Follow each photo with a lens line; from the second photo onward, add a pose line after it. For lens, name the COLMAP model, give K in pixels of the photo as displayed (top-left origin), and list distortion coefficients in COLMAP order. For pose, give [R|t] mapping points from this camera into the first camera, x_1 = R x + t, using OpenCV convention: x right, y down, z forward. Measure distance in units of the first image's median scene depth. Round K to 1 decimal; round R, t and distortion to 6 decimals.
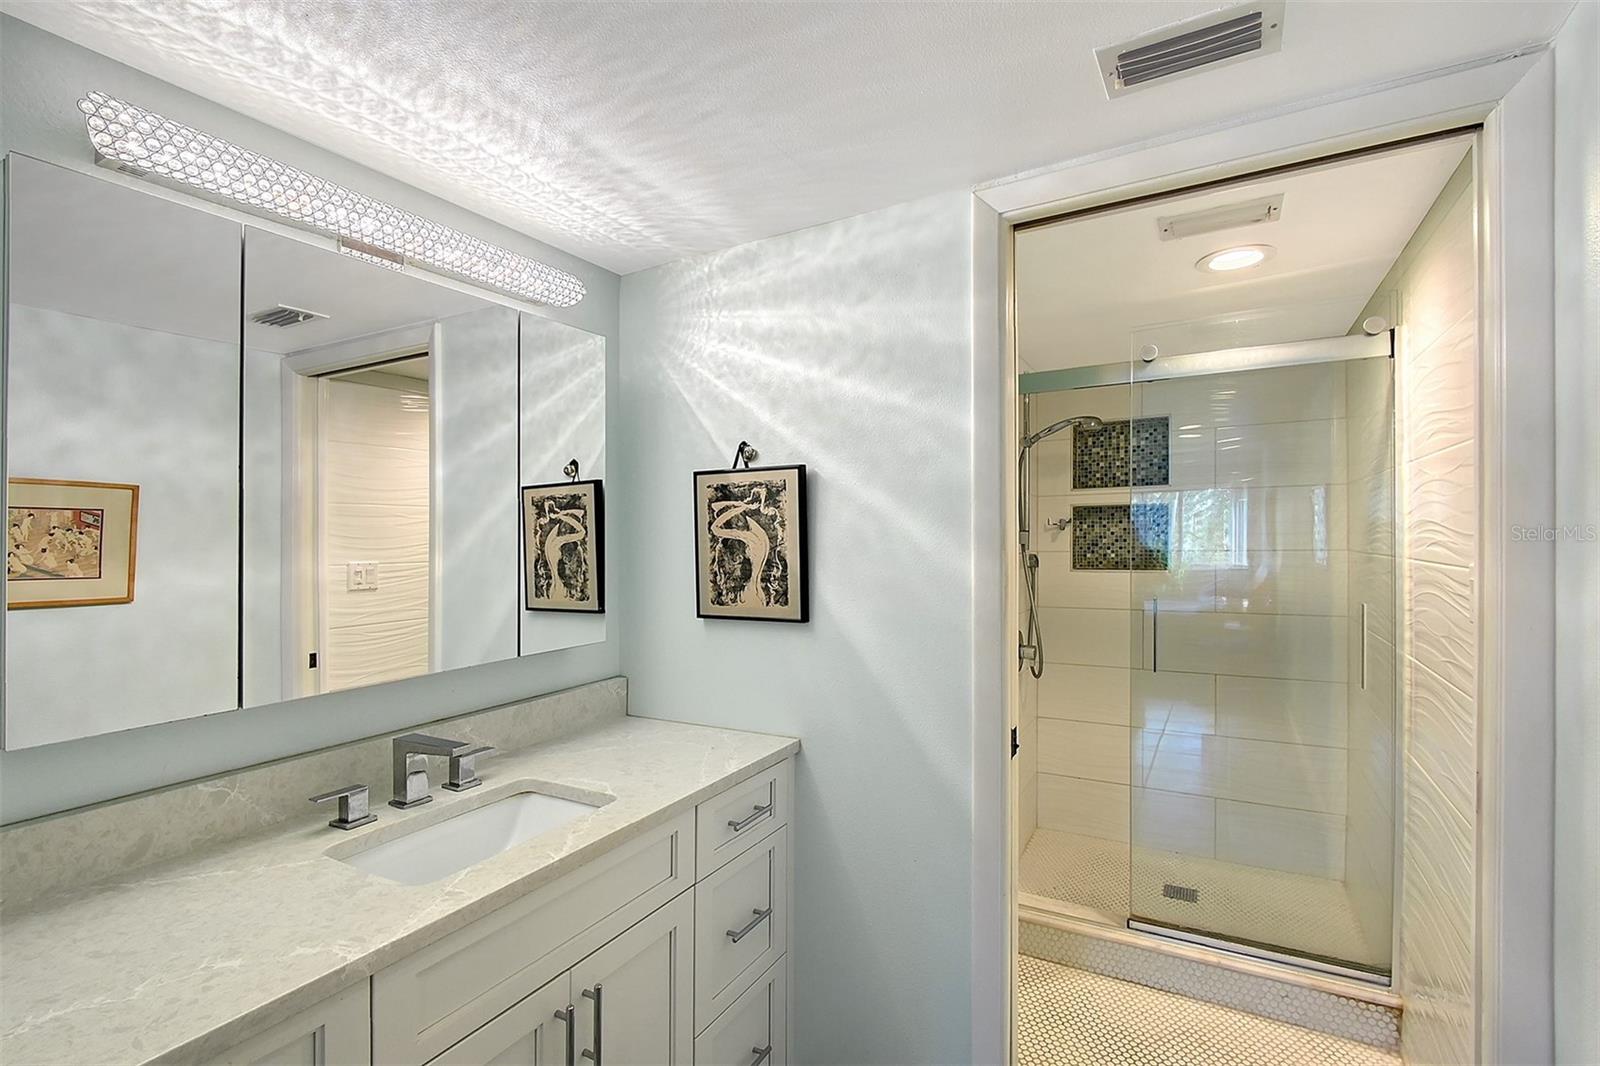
lens RADIAL K [[718.4, 0, 809.3], [0, 718.4, 533.6], [0, 0, 1]] dist [-0.000297, -0.000524]
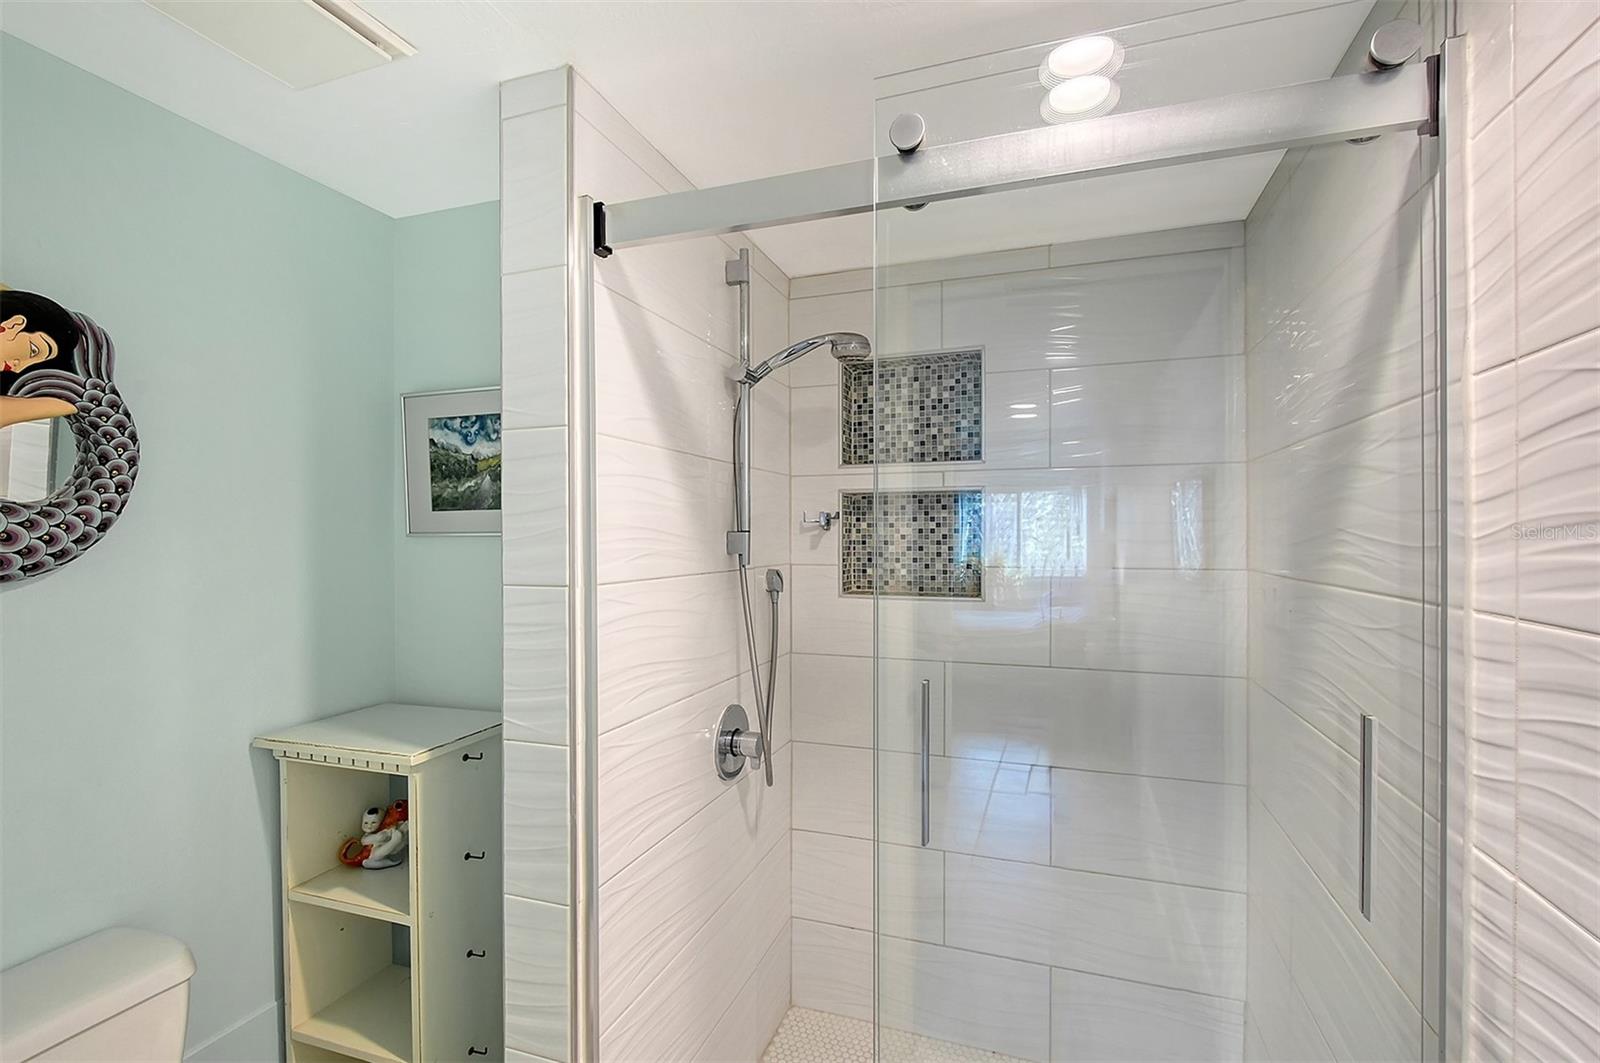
lens RADIAL K [[741.0, 0, 835.1], [0, 741.0, 525.0], [0, 0, 1]] dist [0.000175, -0.000182]
pose [[0.974347, 0.014493, 0.224583, 0.218728], [-0.011890, 0.999846, -0.012939, -0.001786], [-0.224735, 0.009937, 0.974369, 0.377308]]
